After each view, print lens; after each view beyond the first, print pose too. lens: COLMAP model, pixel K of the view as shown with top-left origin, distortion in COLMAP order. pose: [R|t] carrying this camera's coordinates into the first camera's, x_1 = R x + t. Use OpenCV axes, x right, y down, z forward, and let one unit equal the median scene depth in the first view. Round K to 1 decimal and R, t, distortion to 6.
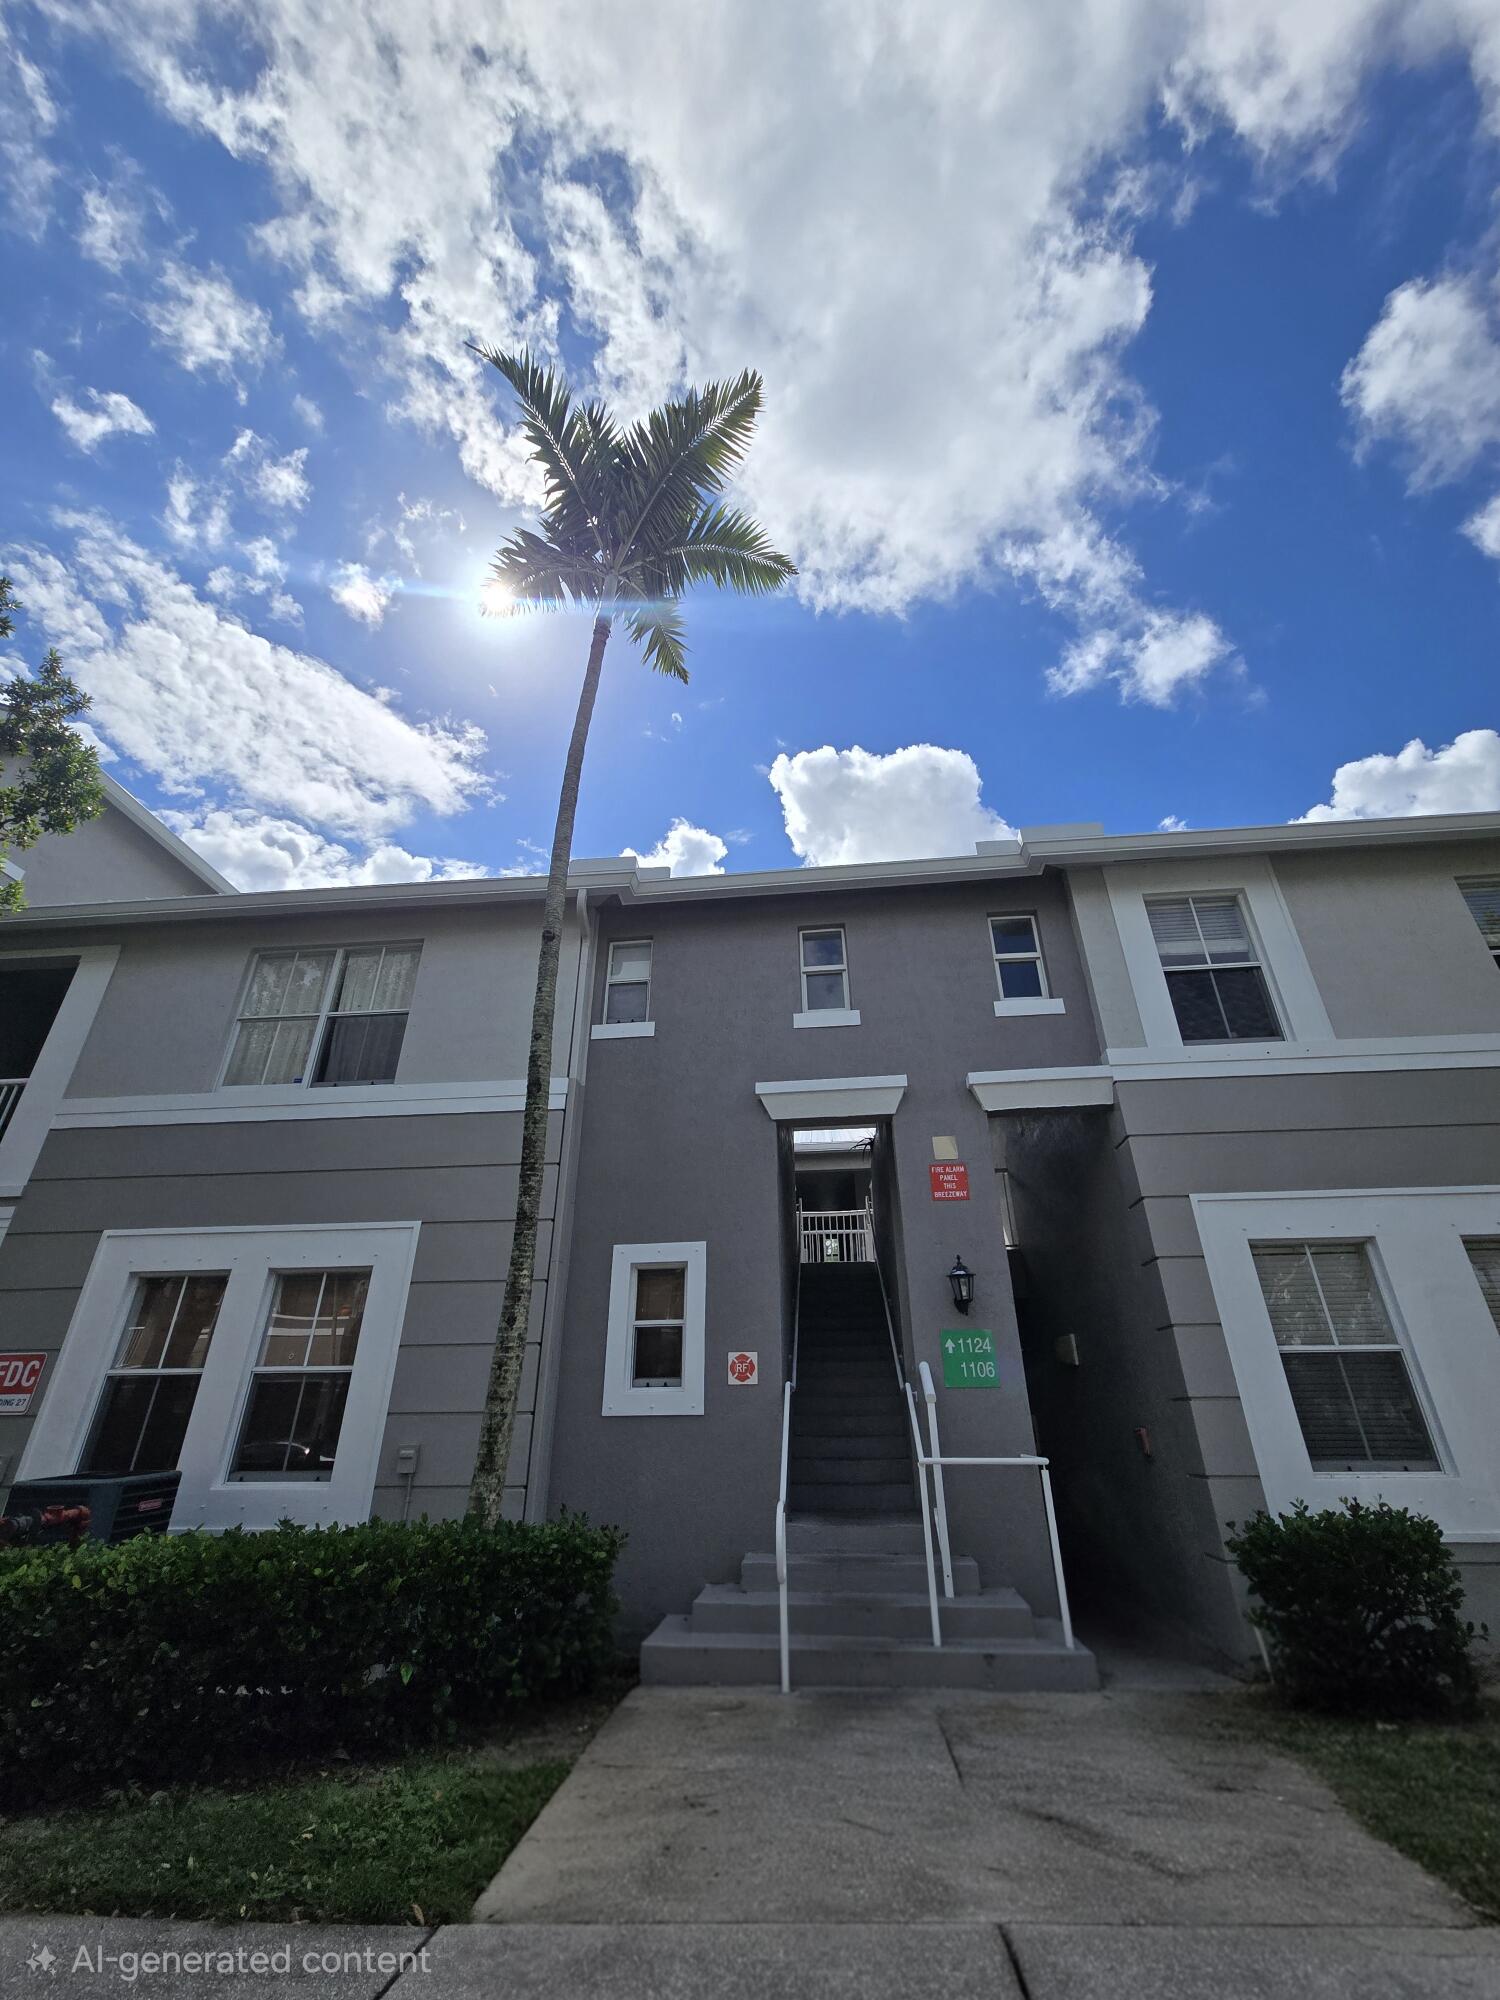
lens RADIAL K [[816.3, 0, 754.0], [0, 816.3, 996.0], [0, 0, 1]] dist [0.004064, -0.002161]
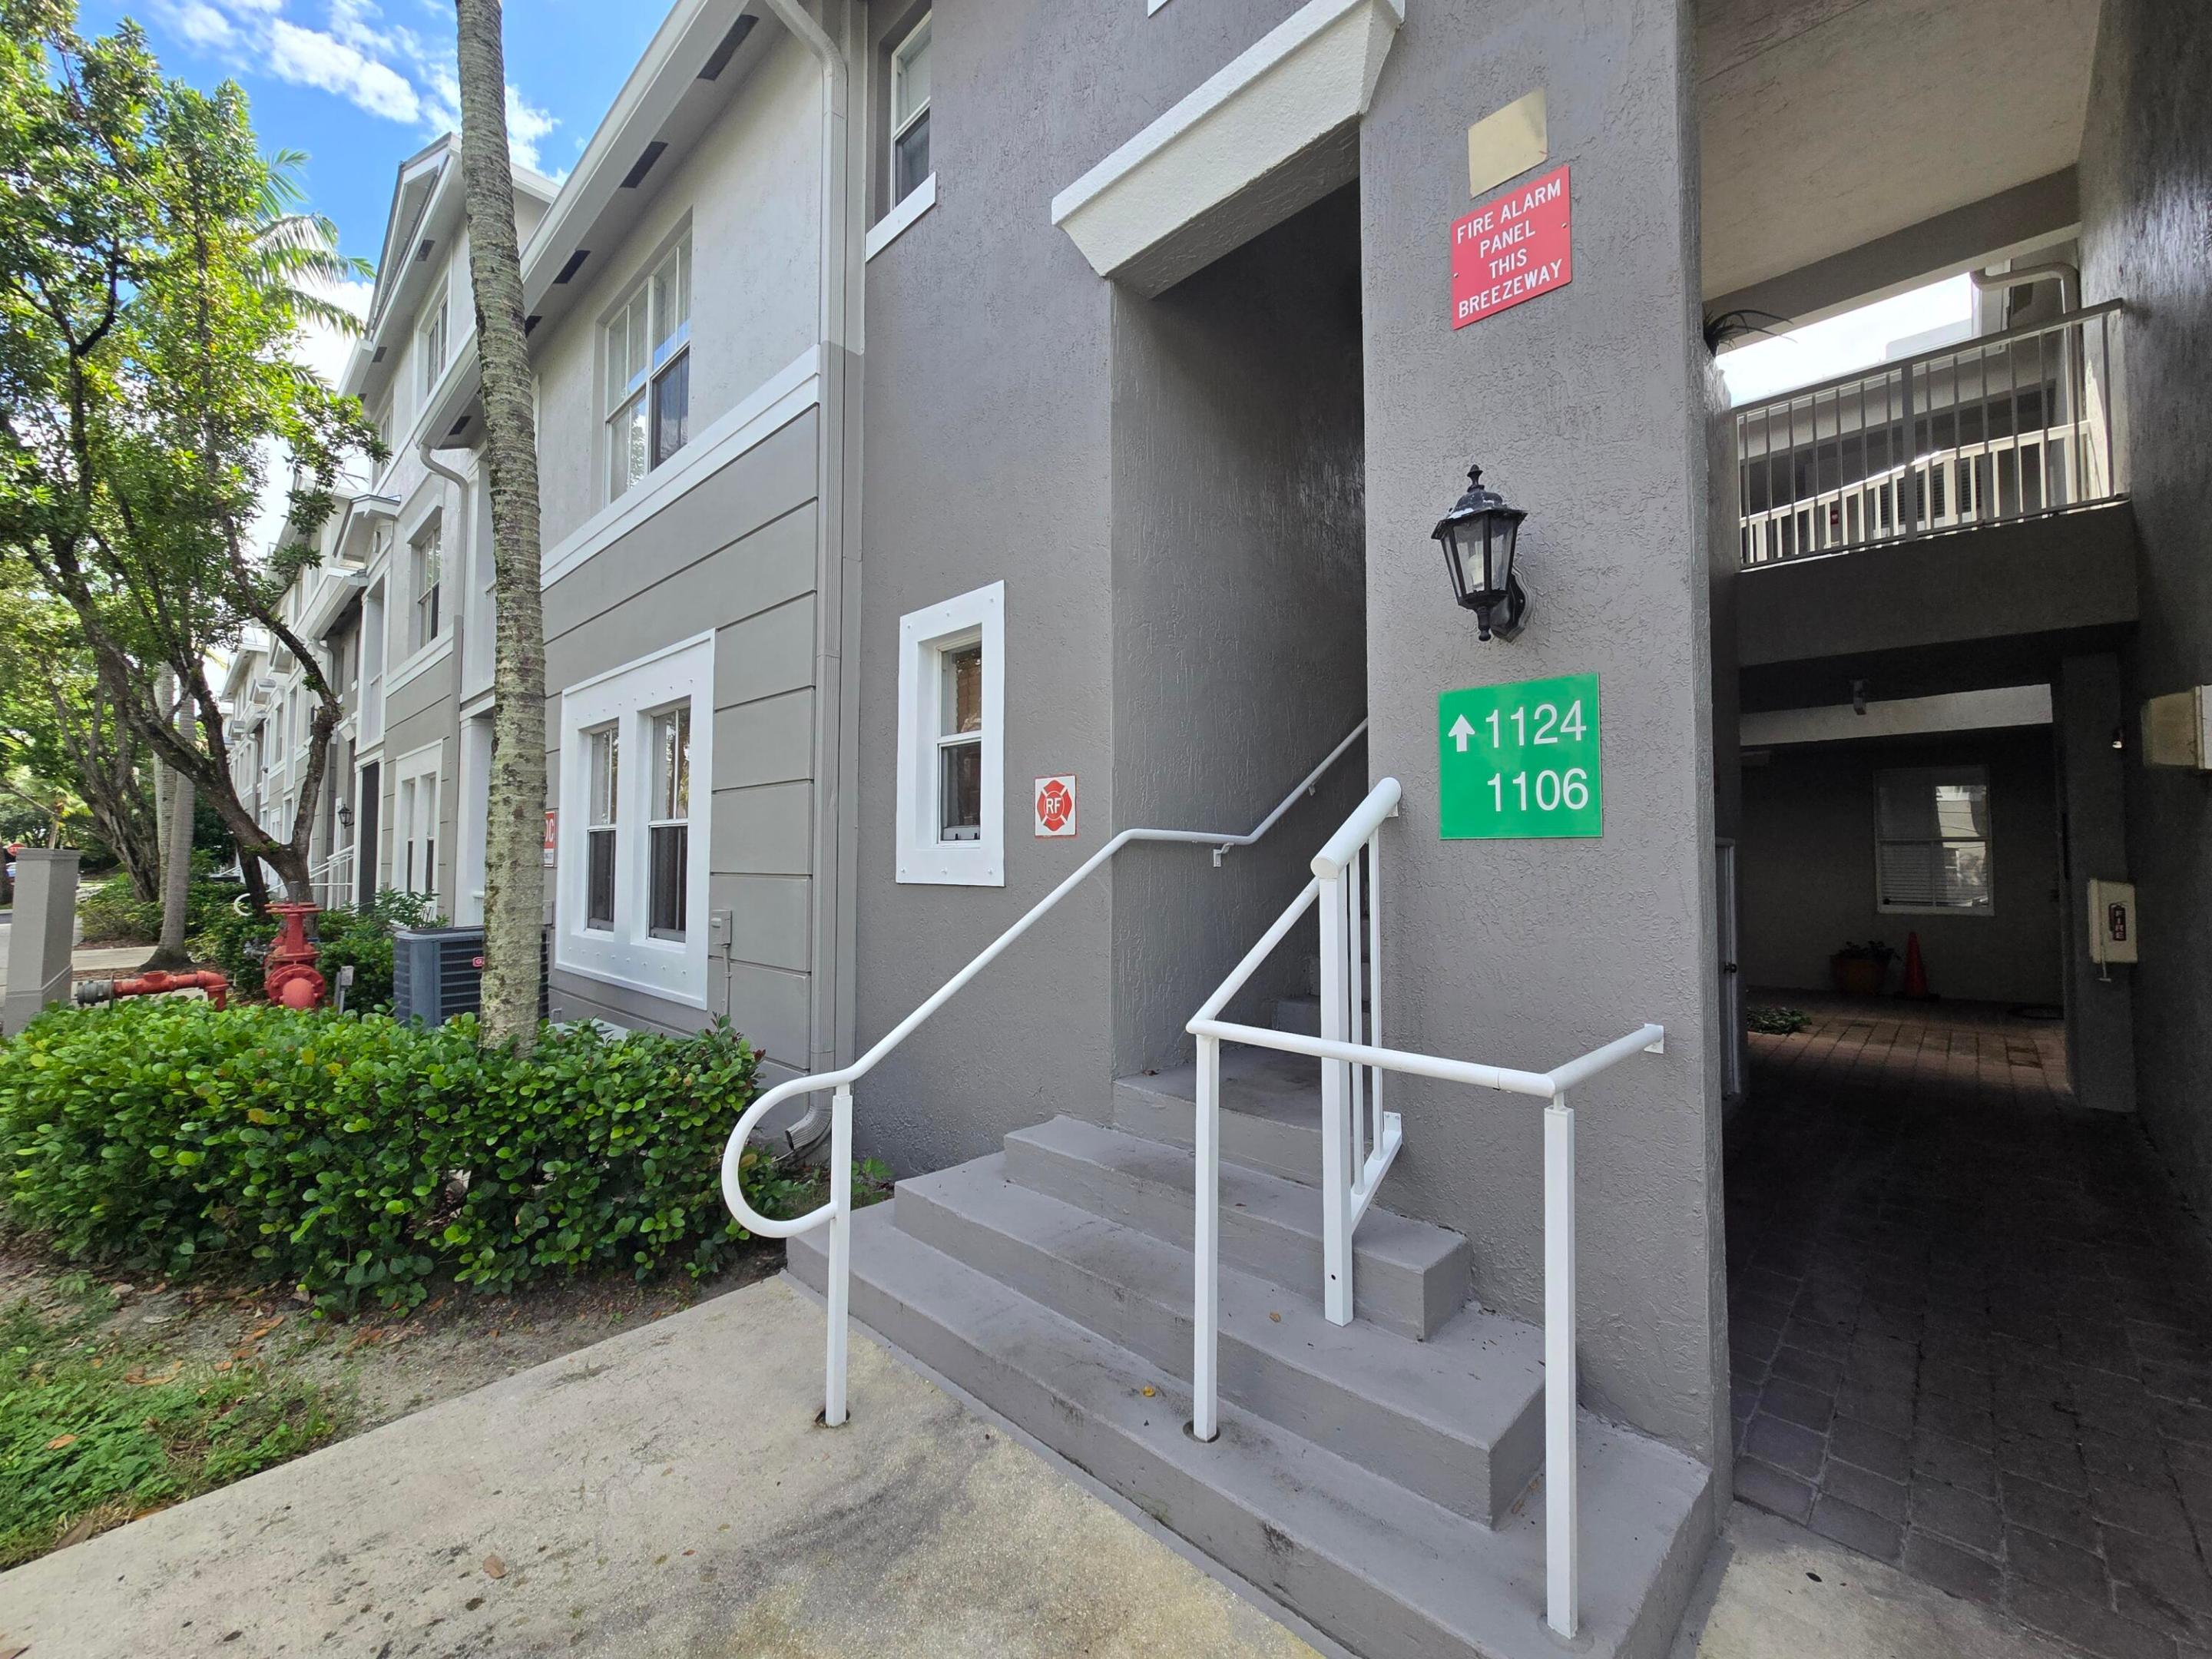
lens RADIAL K [[902.8, 0, 1101.0], [0, 902.8, 823.8], [0, 0, 1]] dist [0.004064, -0.002161]
pose [[0.777125, -0.015509, -0.629155, 0.358221], [0.281983, 0.902314, 0.326059, 0.289207], [0.562639, -0.430799, 0.705584, 0.613071]]
